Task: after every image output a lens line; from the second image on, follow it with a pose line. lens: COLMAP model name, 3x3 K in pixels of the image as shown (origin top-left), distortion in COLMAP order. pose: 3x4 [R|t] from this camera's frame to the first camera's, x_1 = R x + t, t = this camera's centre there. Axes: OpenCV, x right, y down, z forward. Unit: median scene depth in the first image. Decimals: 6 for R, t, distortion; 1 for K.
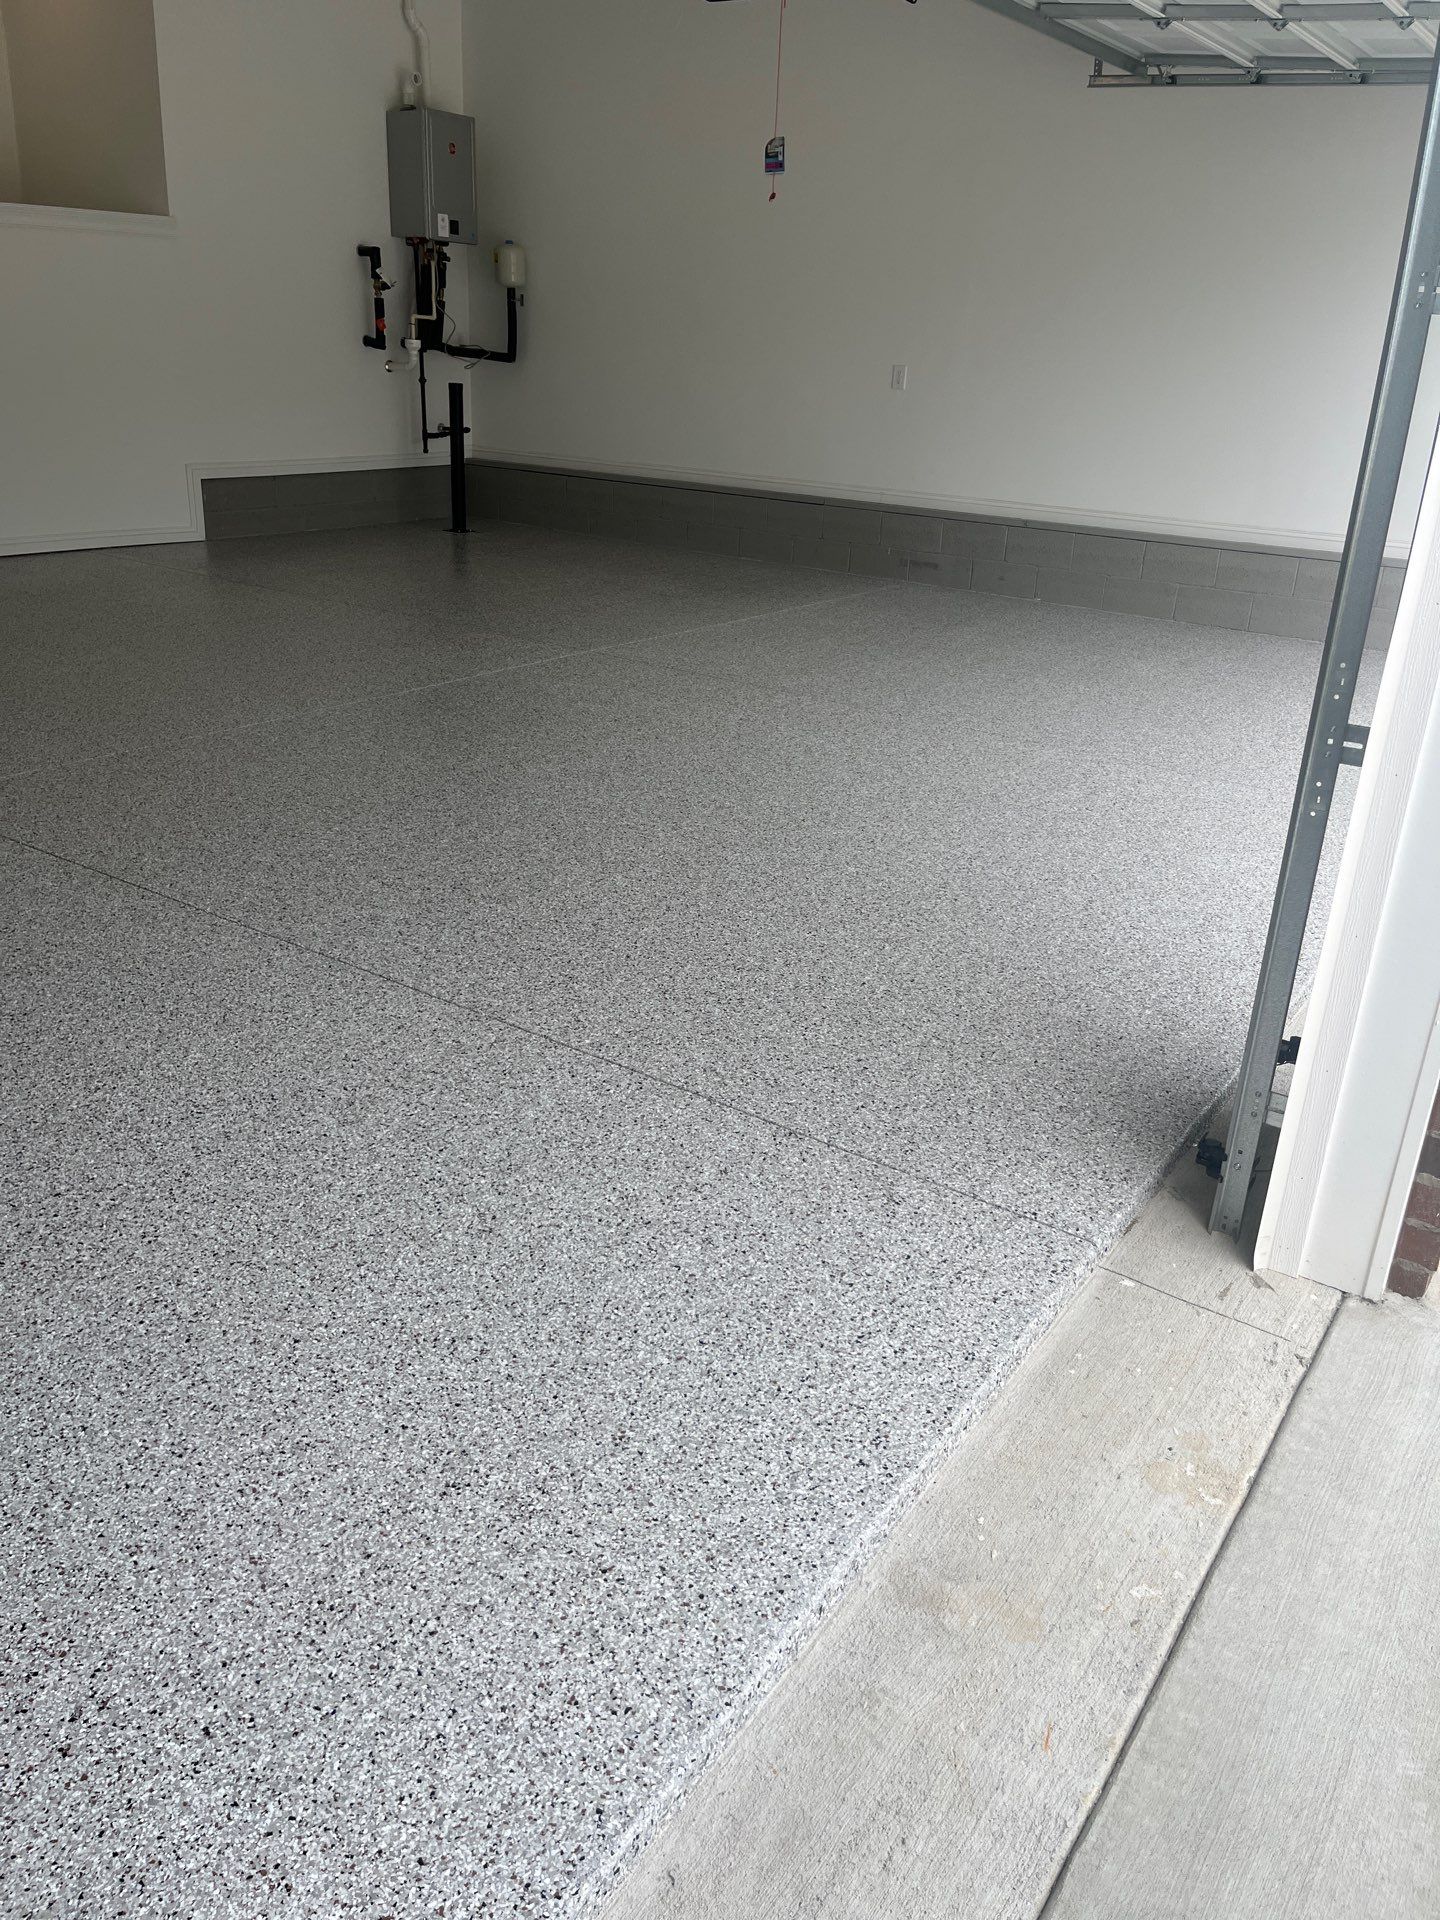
lens RADIAL K [[1459.2, 0, 746.9], [0, 1459.2, 938.9], [0, 0, 1]] dist [0.062008, -0.094022]
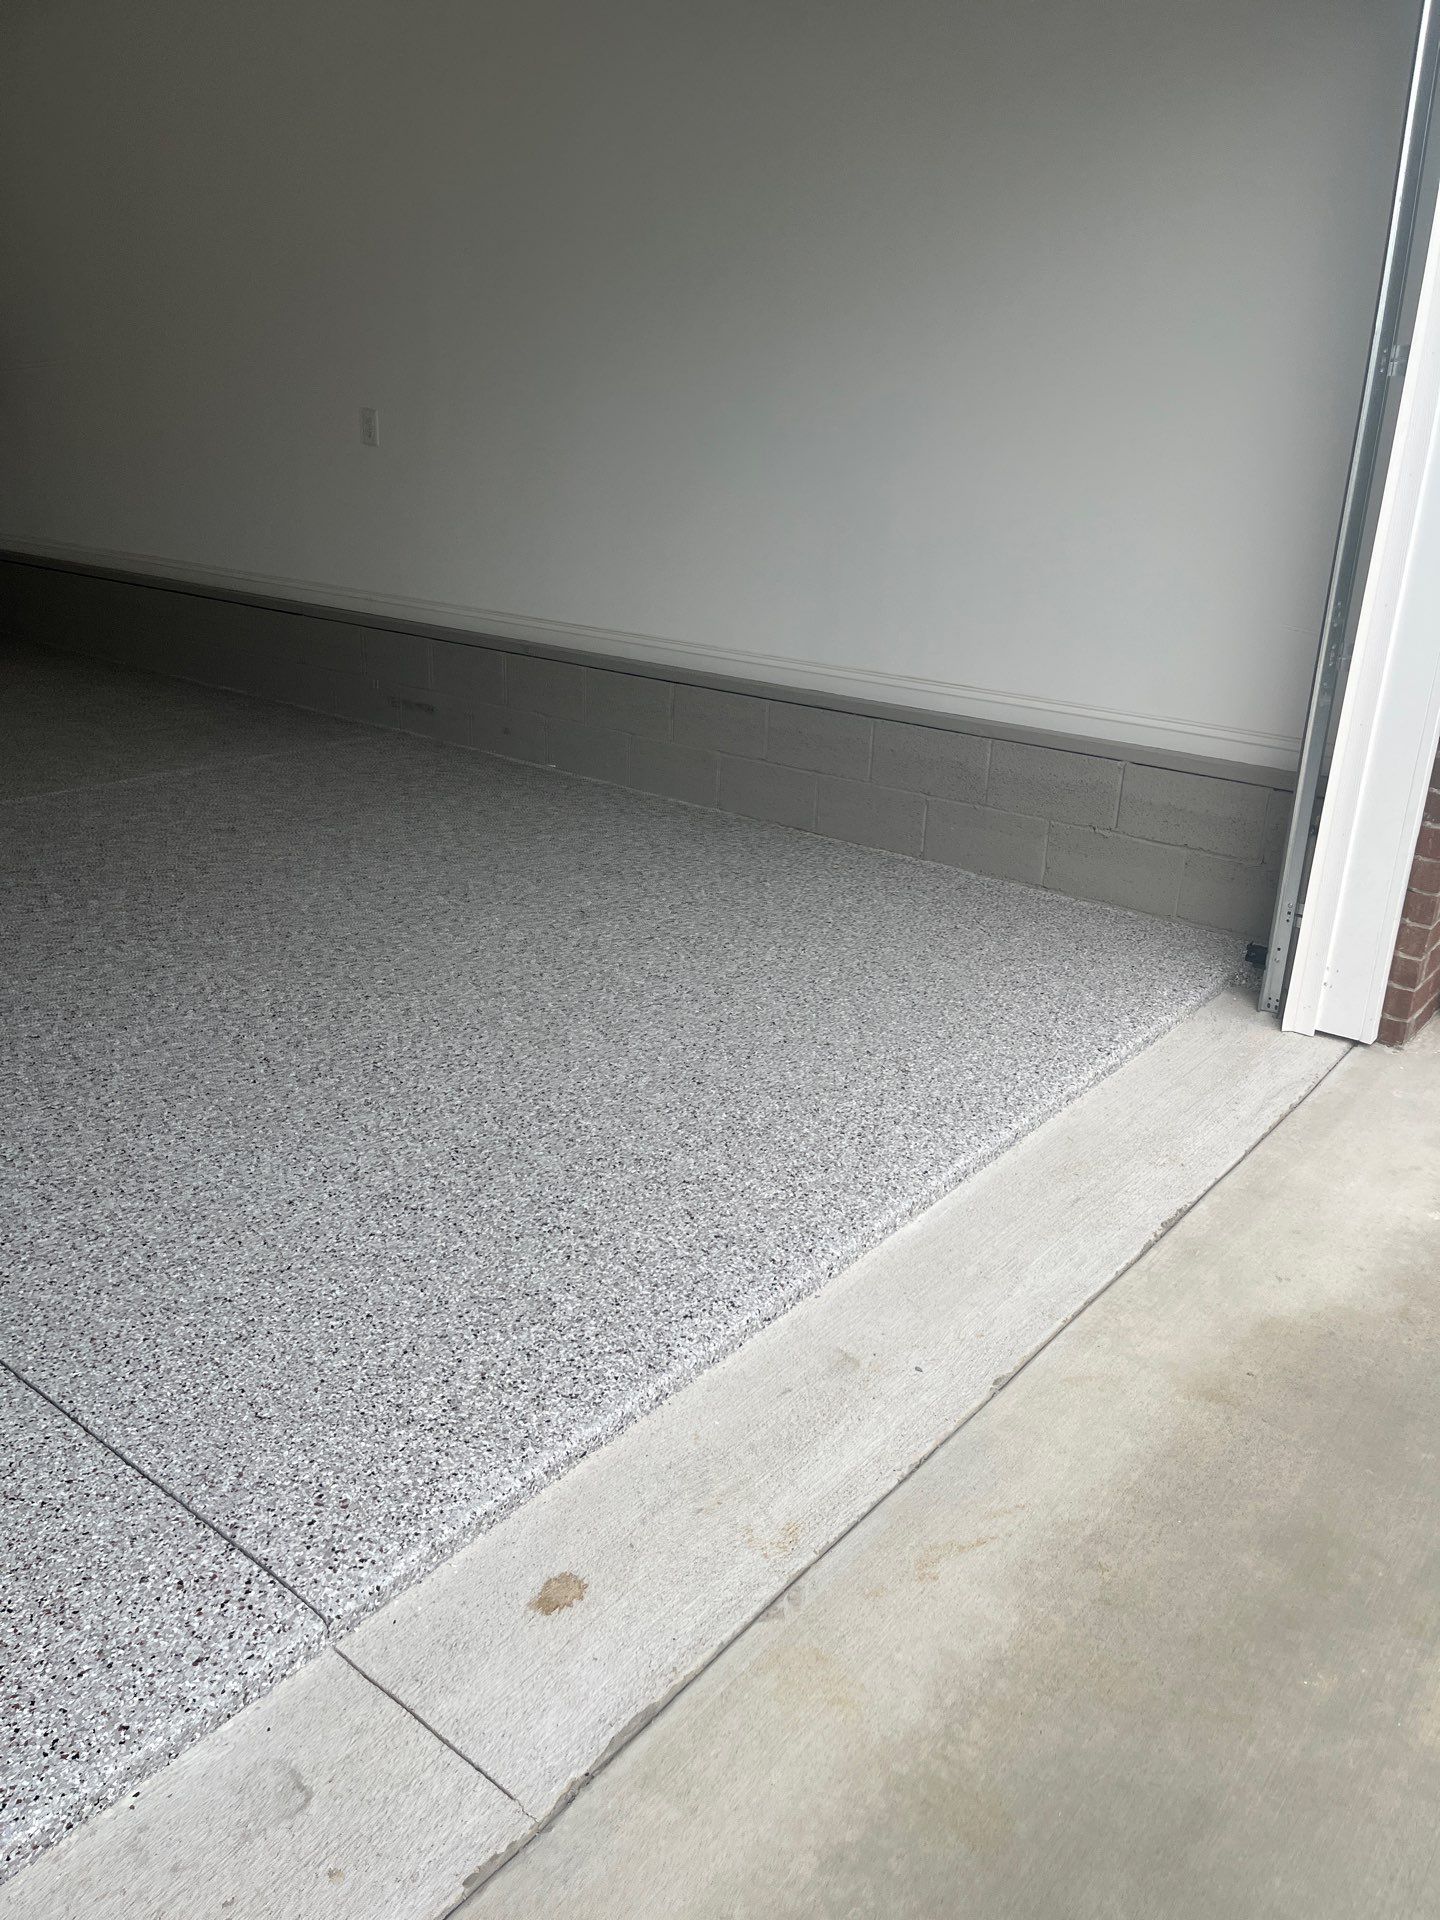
lens RADIAL K [[1459.2, 0, 758.1], [0, 1459.2, 954.8], [0, 0, 1]] dist [0.062008, -0.094022]
pose [[0.997211, 0.017126, -0.072642, 0.327035], [-0.019495, 0.999297, -0.032030, -0.125719], [0.072043, 0.033357, 0.996844, 0.357218]]
